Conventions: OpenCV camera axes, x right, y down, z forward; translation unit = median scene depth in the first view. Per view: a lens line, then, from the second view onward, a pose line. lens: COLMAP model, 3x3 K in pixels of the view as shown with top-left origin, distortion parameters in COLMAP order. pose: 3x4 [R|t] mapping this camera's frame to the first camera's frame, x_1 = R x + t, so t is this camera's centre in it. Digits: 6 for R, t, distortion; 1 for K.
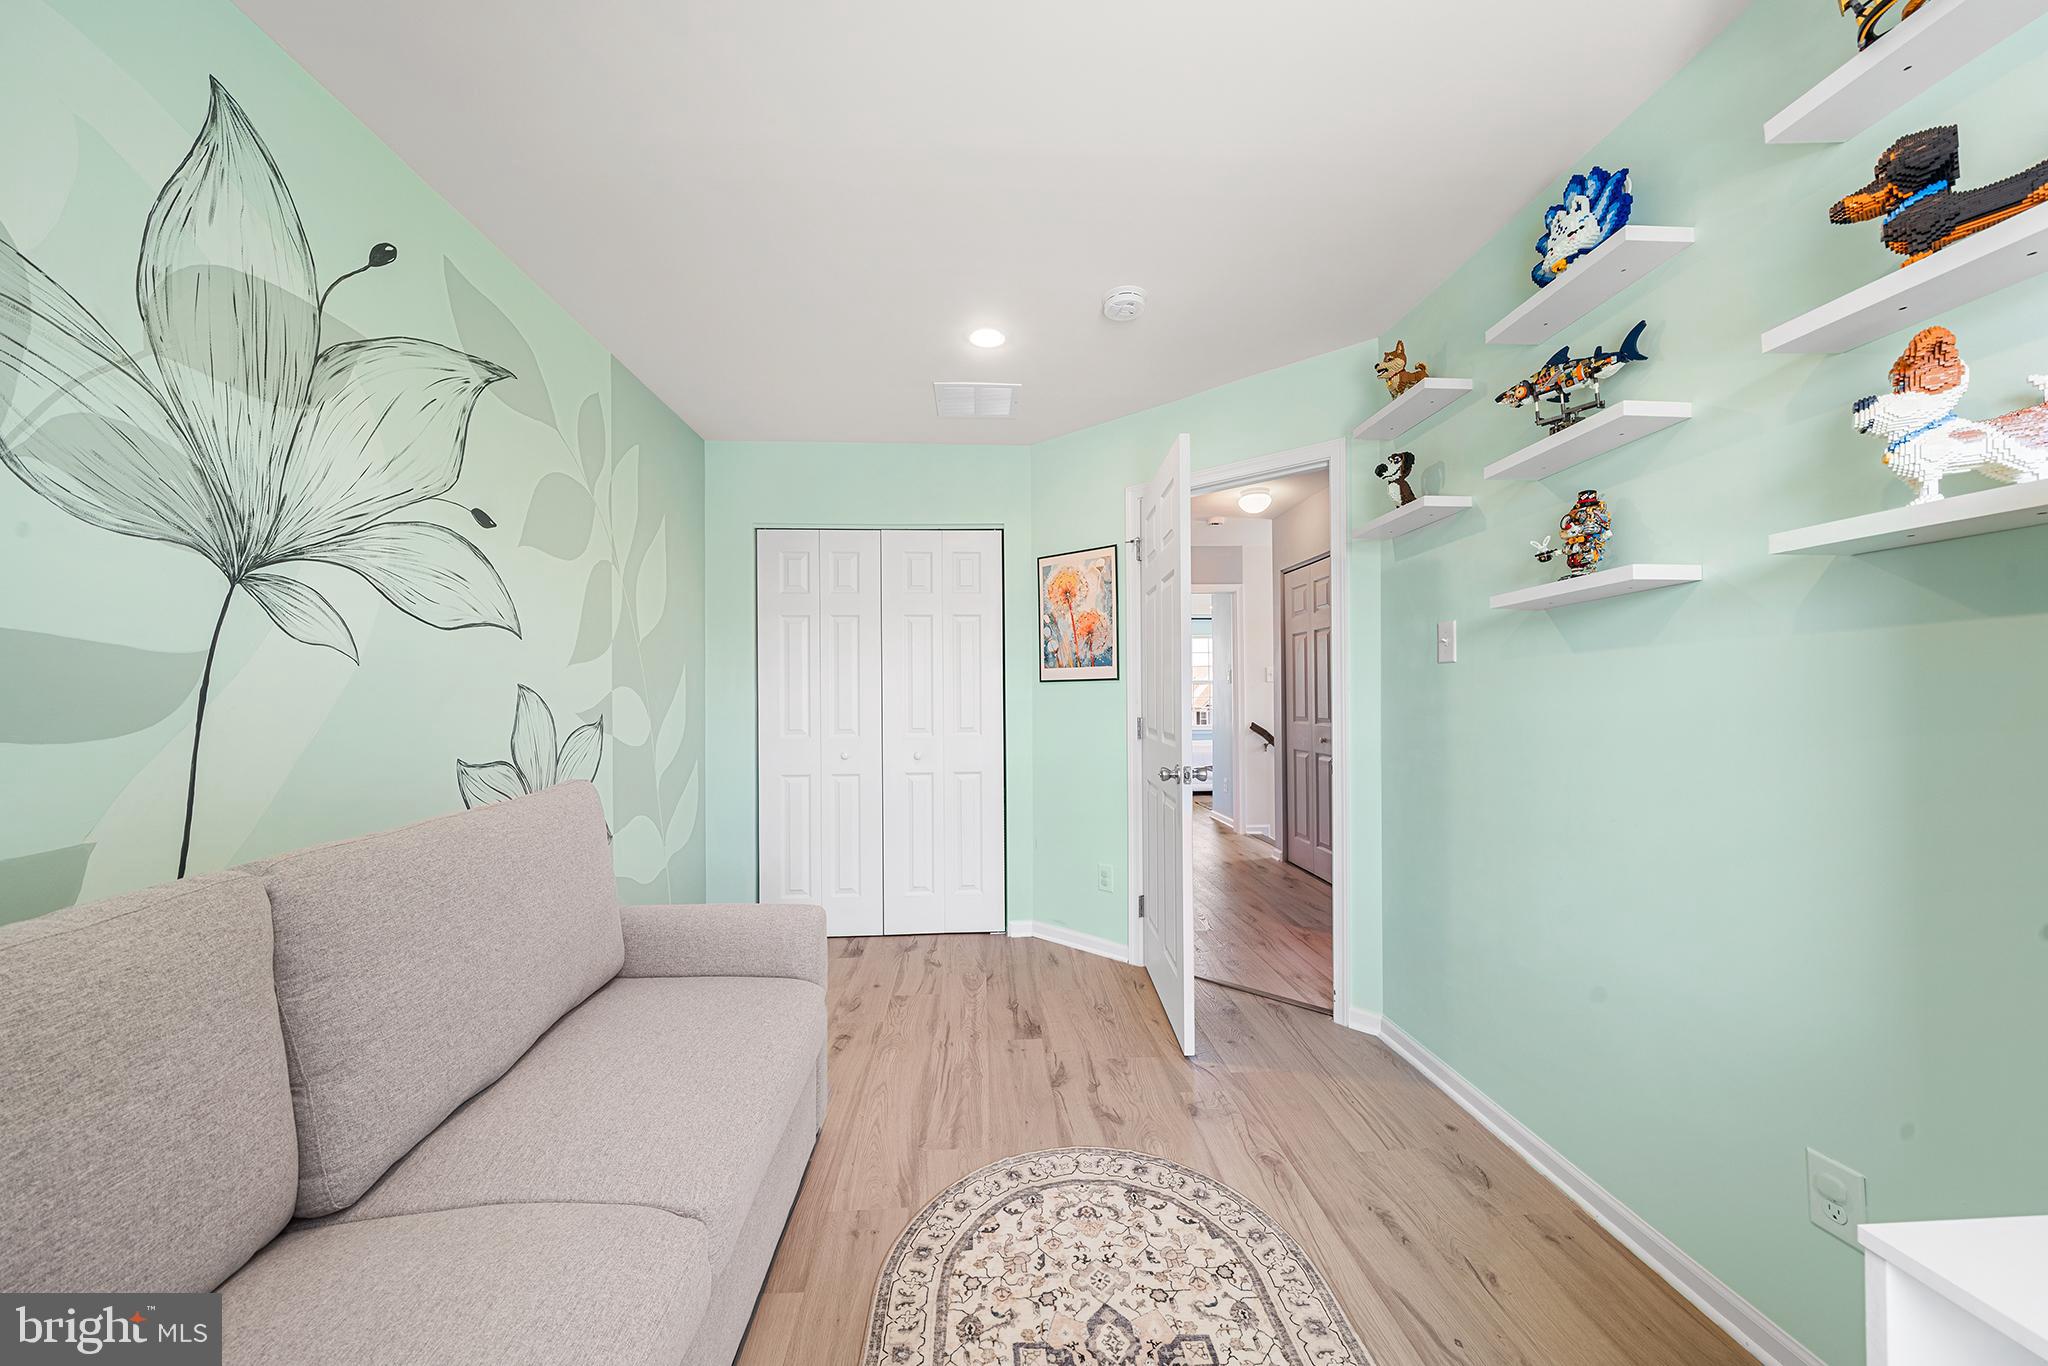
lens RADIAL K [[712.3, 0, 1020.3], [0, 712.3, 689.6], [0, 0, 1]] dist [0.002606, 0.000014]
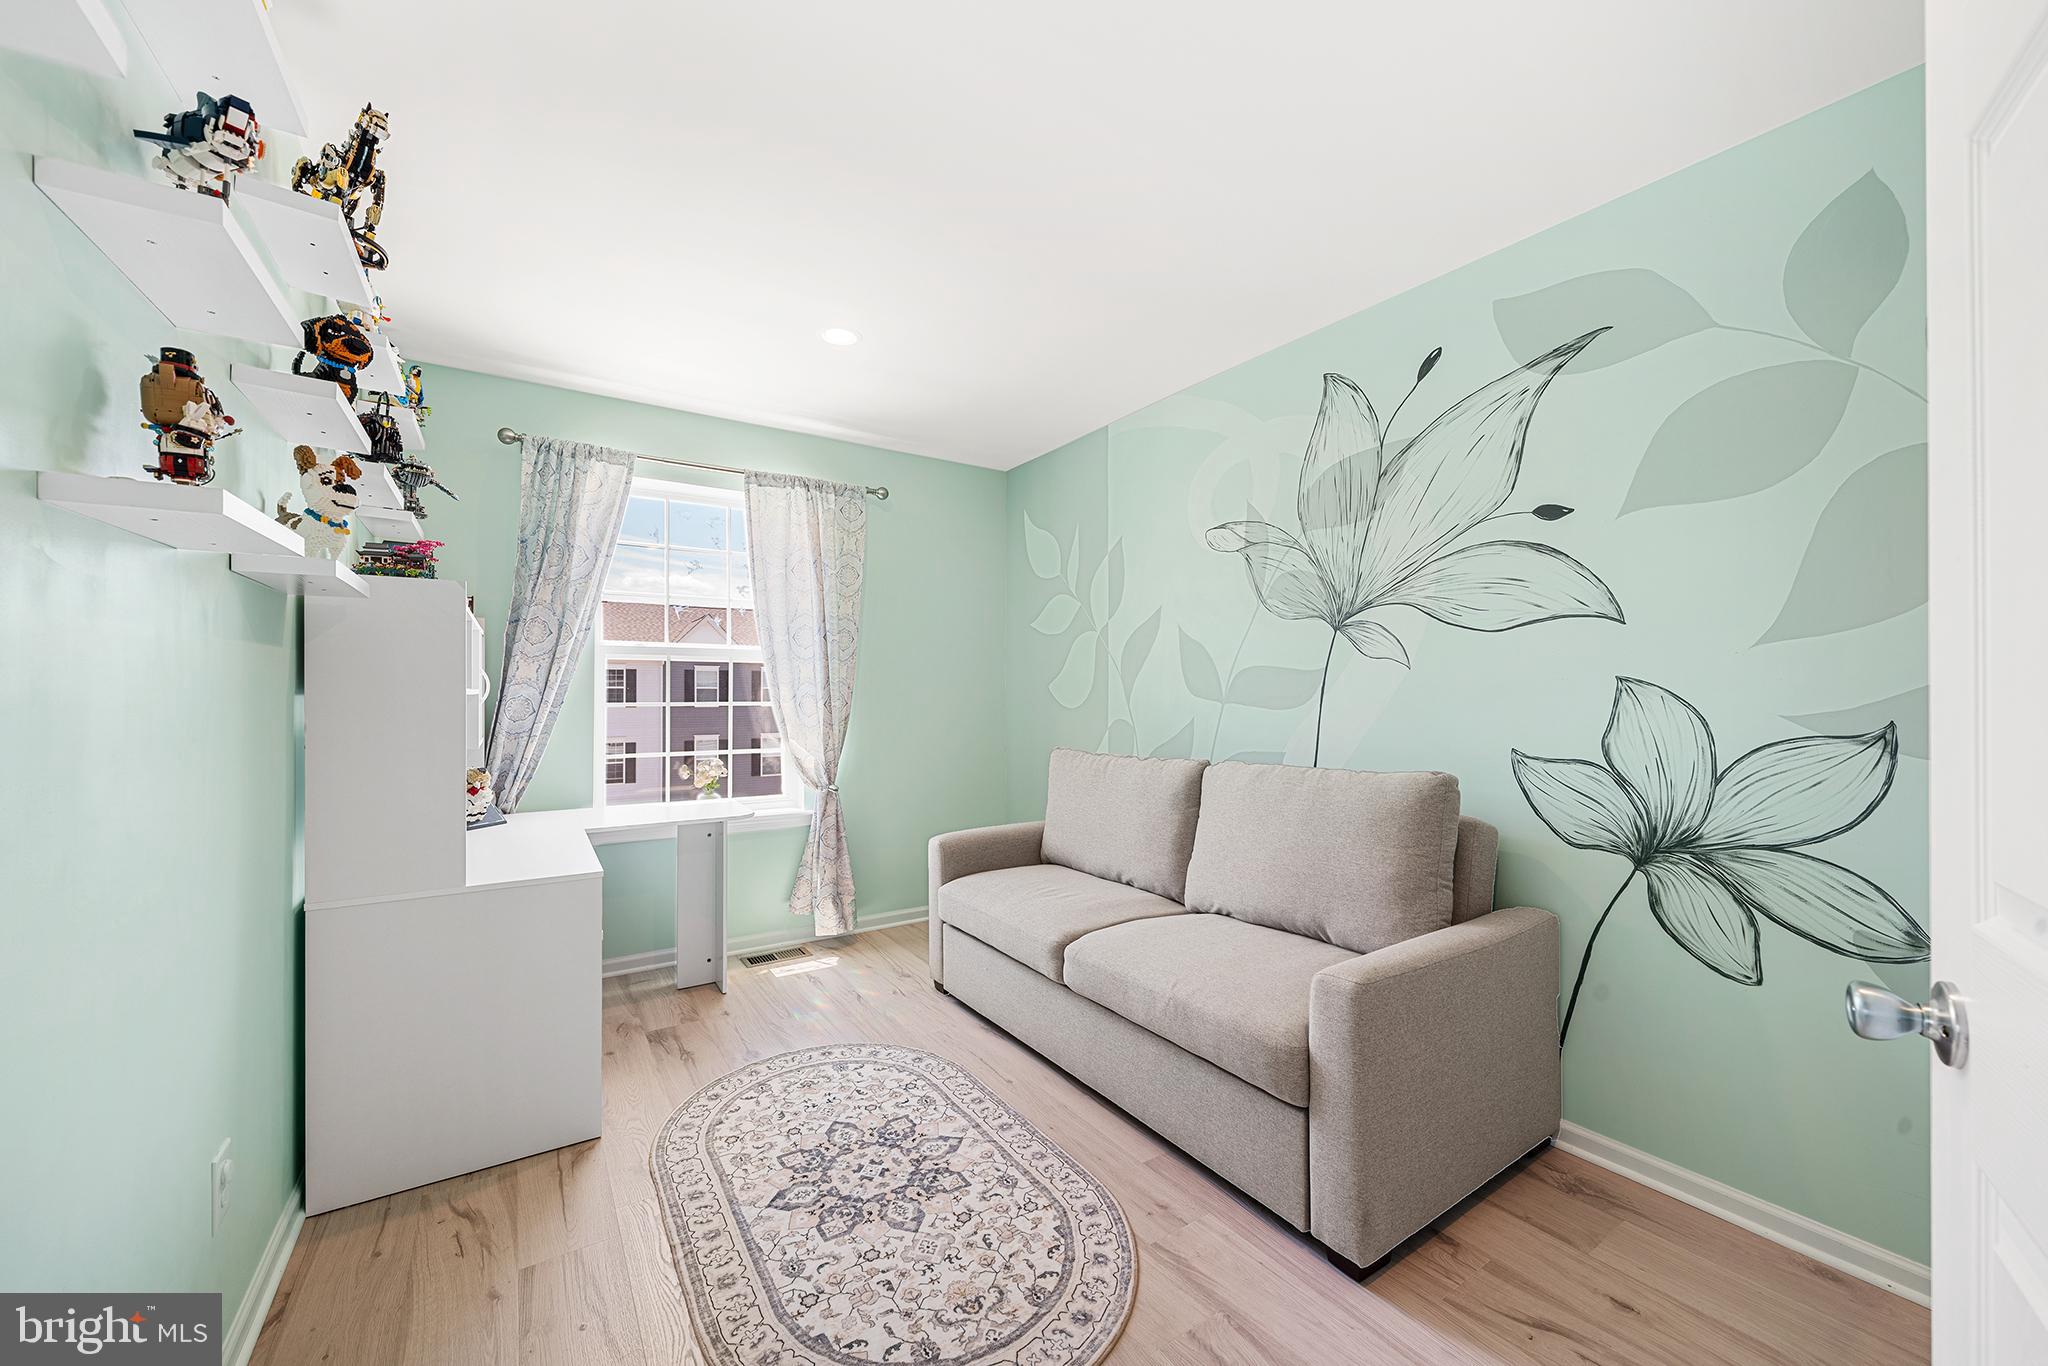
lens RADIAL K [[759.8, 0, 1019.4], [0, 759.8, 683.4], [0, 0, 1]] dist [-0.002971, 0.000310]
pose [[-0.860370, 0.000609, -0.509669, 0.550735], [0.010028, 0.999826, -0.015733, 0.010968], [0.509571, -0.018647, -0.860226, 1.990939]]
